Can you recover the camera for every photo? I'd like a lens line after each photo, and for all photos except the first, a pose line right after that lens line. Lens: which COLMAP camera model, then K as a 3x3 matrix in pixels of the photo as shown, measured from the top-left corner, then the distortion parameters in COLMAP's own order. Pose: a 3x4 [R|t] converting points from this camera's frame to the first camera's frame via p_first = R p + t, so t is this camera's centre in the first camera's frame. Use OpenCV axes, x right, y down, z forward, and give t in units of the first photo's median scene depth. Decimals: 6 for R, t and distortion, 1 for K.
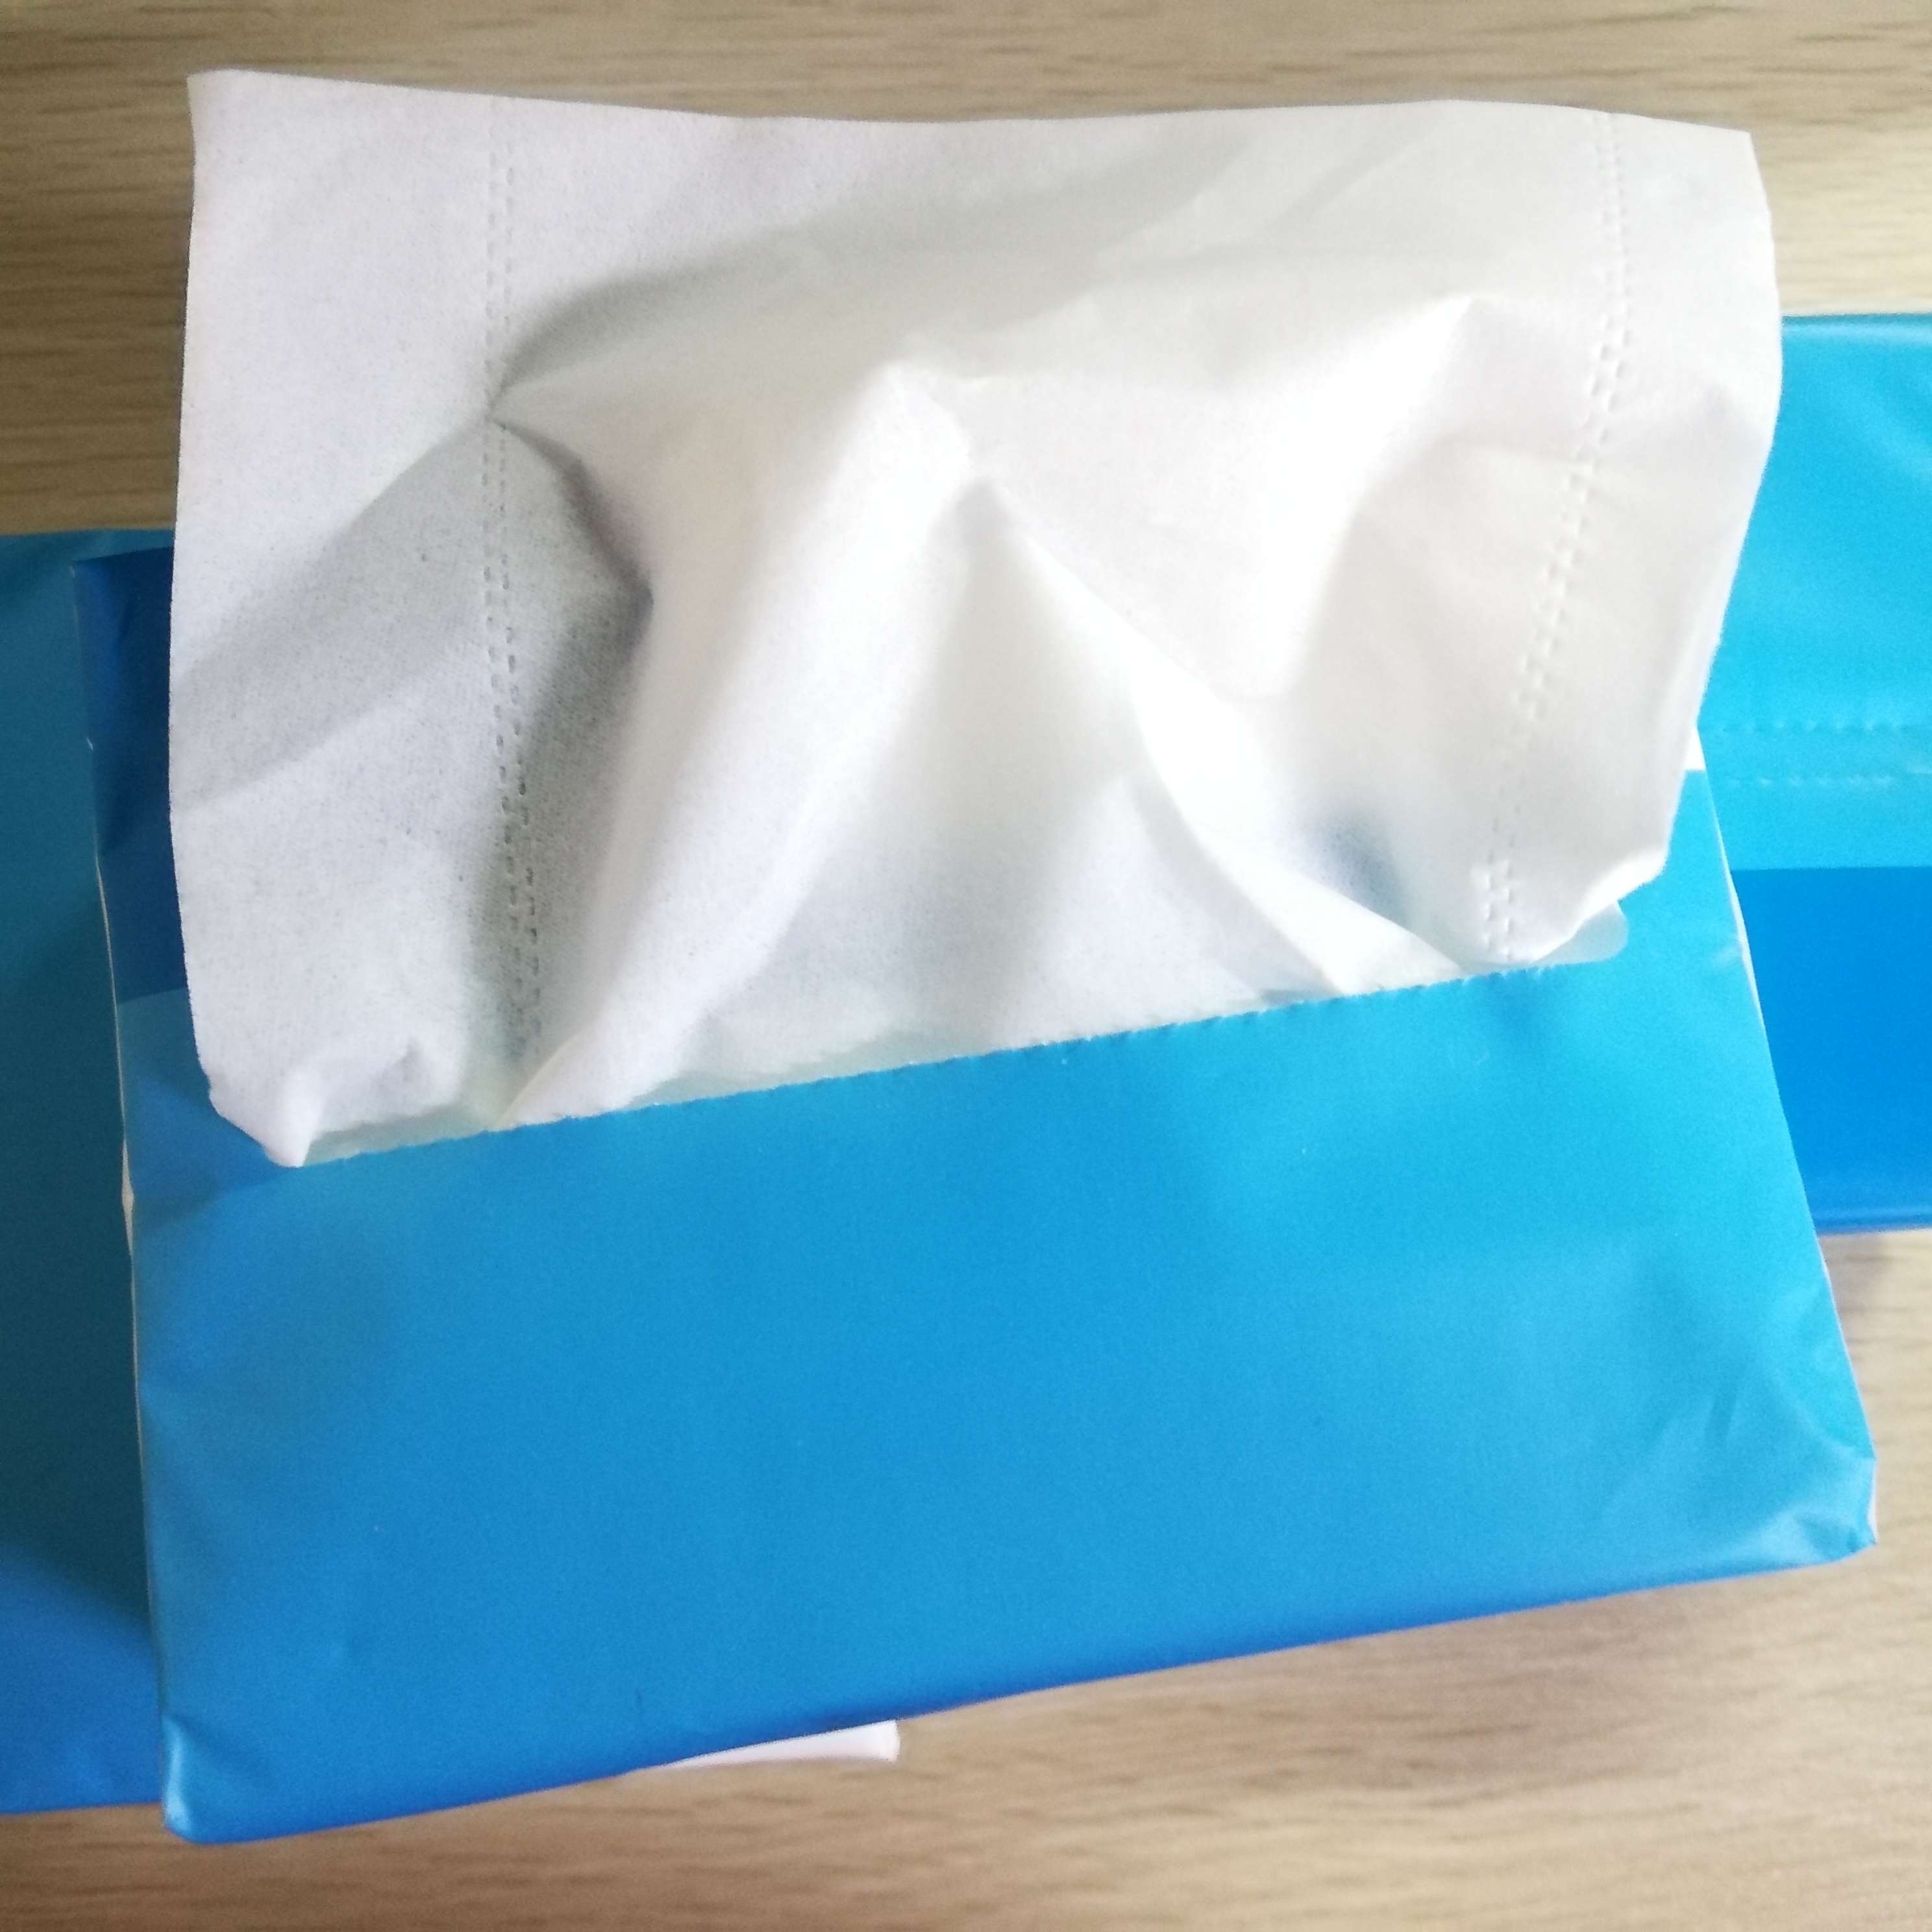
lens RADIAL K [[2223.1, 0, 966.0], [0, 2223.1, 966.0], [0, 0, 1]] dist [0.016546, -0.023130]
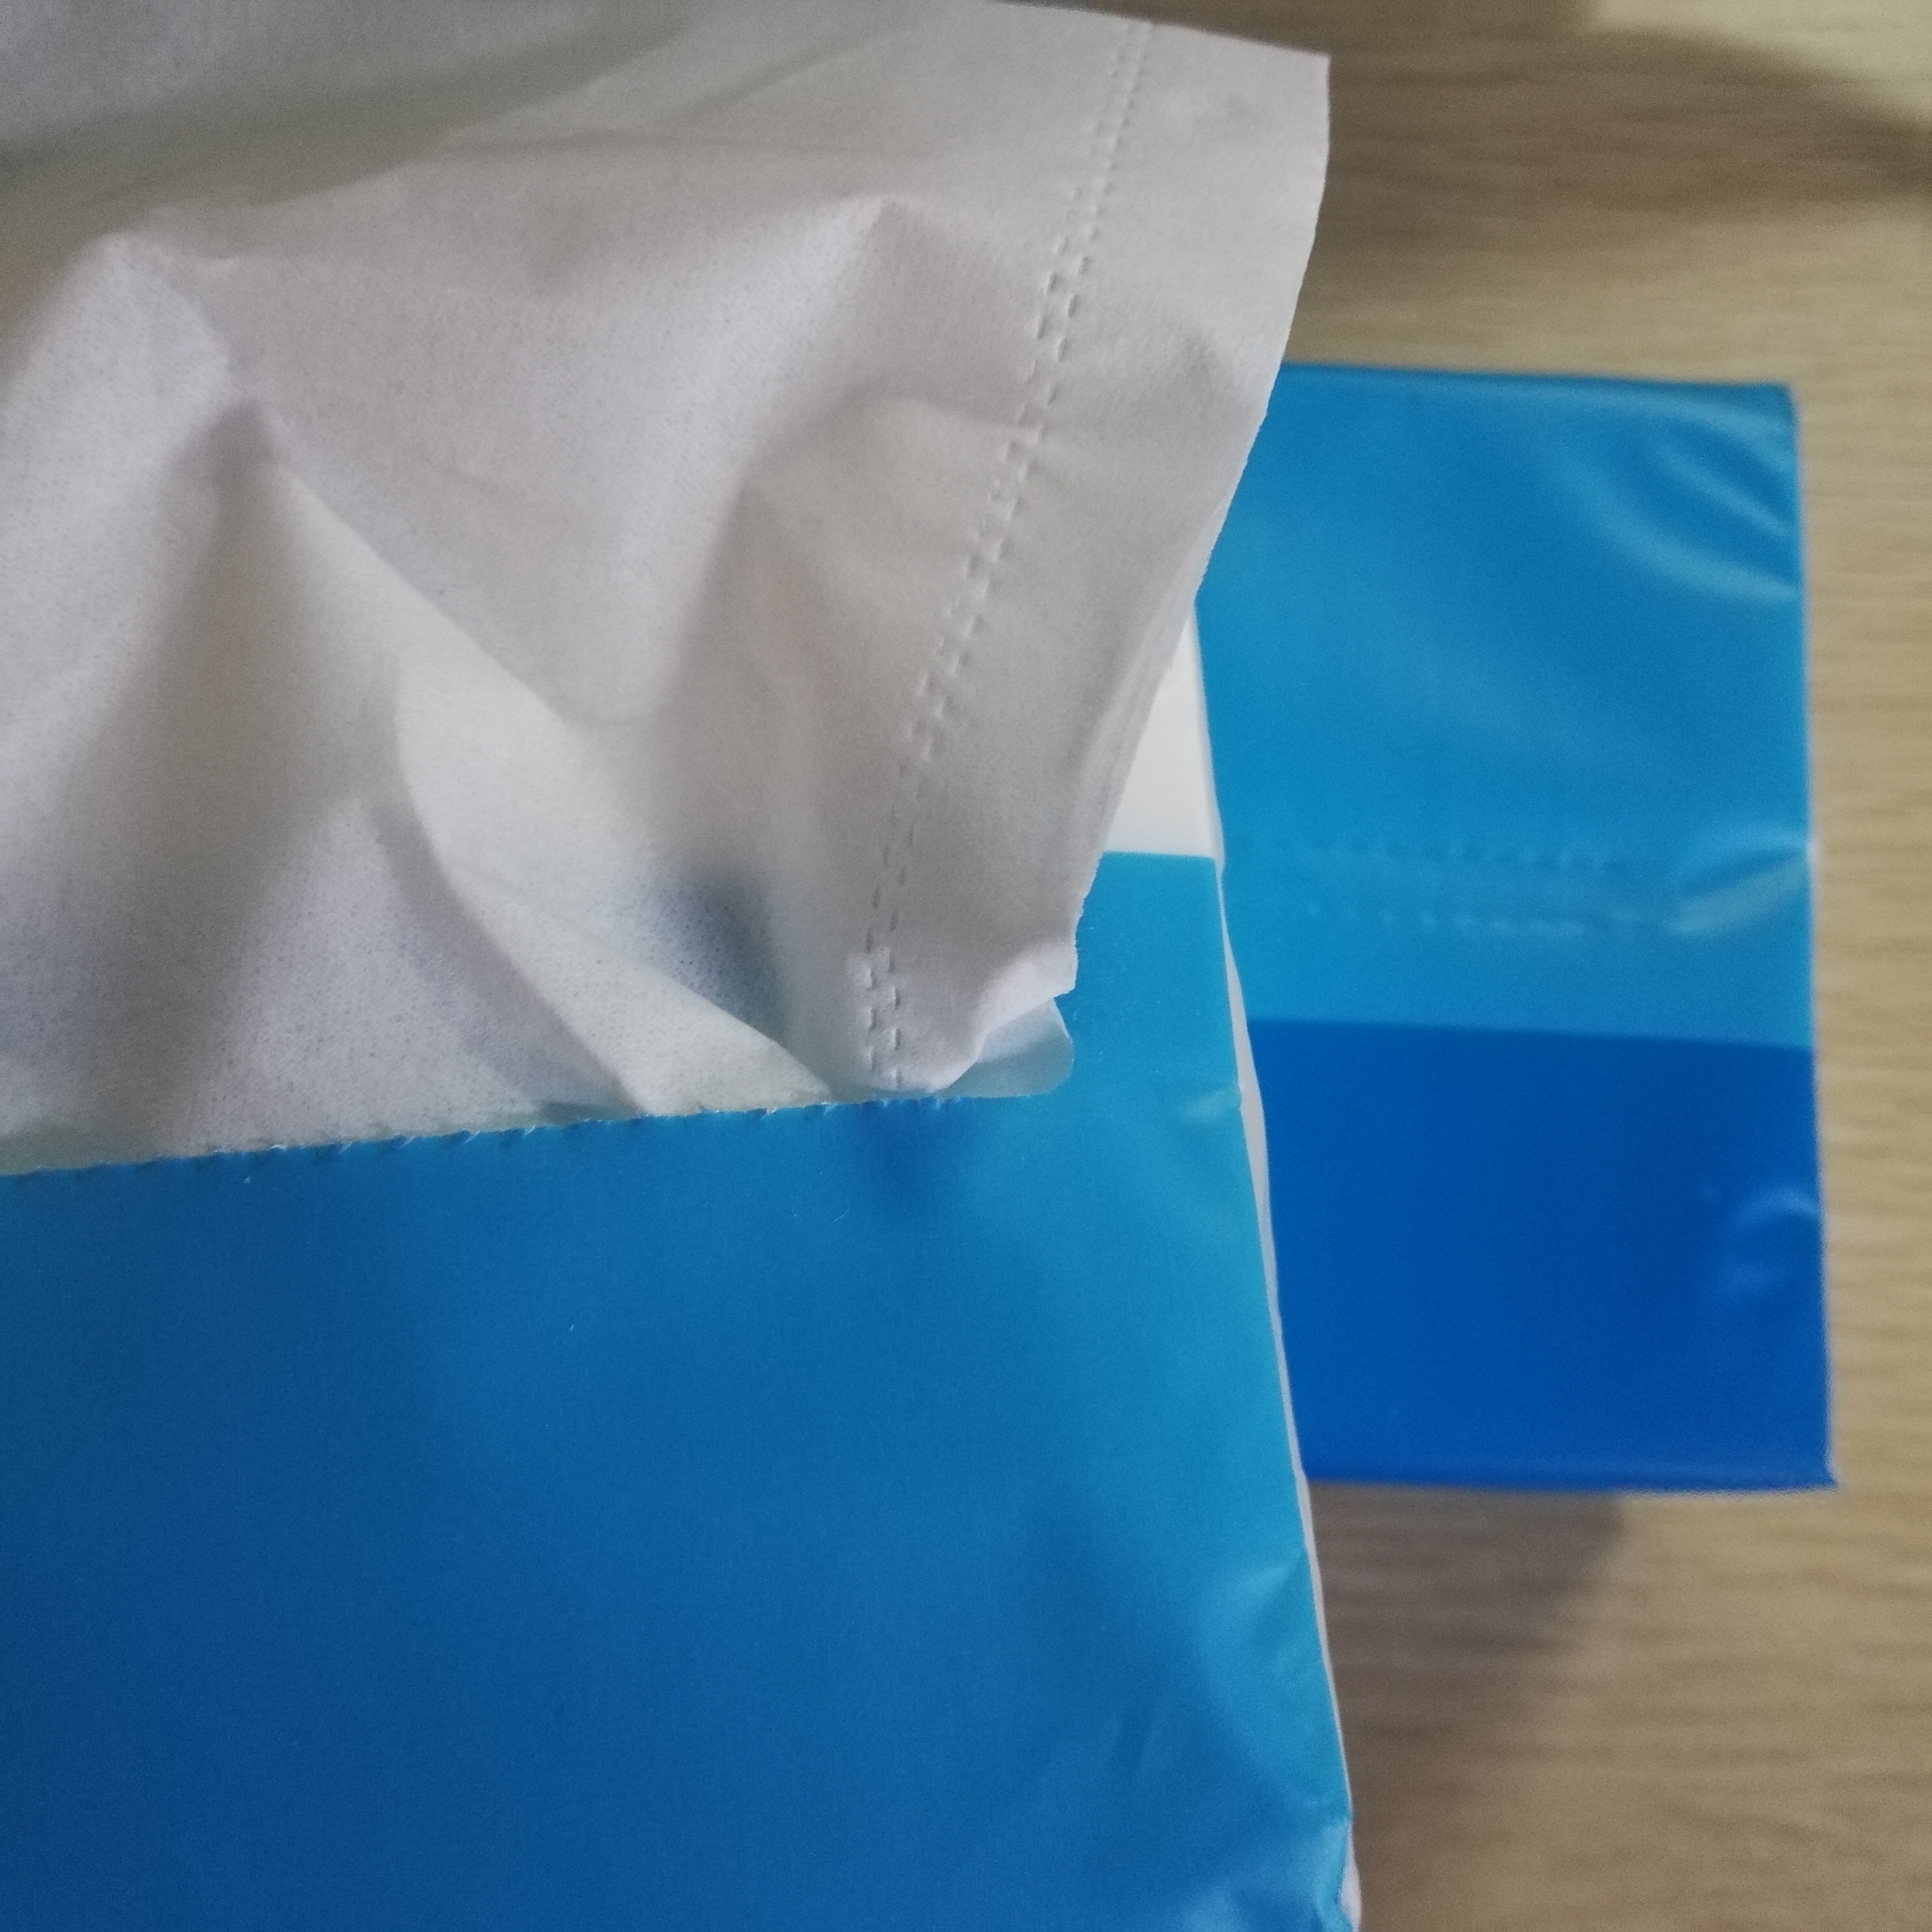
lens RADIAL K [[2223.1, 0, 966.0], [0, 2223.1, 966.0], [0, 0, 1]] dist [0.016546, -0.023130]
pose [[0.997606, 0.068604, -0.008688, 0.274062], [-0.069089, 0.994167, -0.082816, 0.017540], [0.002955, 0.083218, 0.996527, 0.266954]]
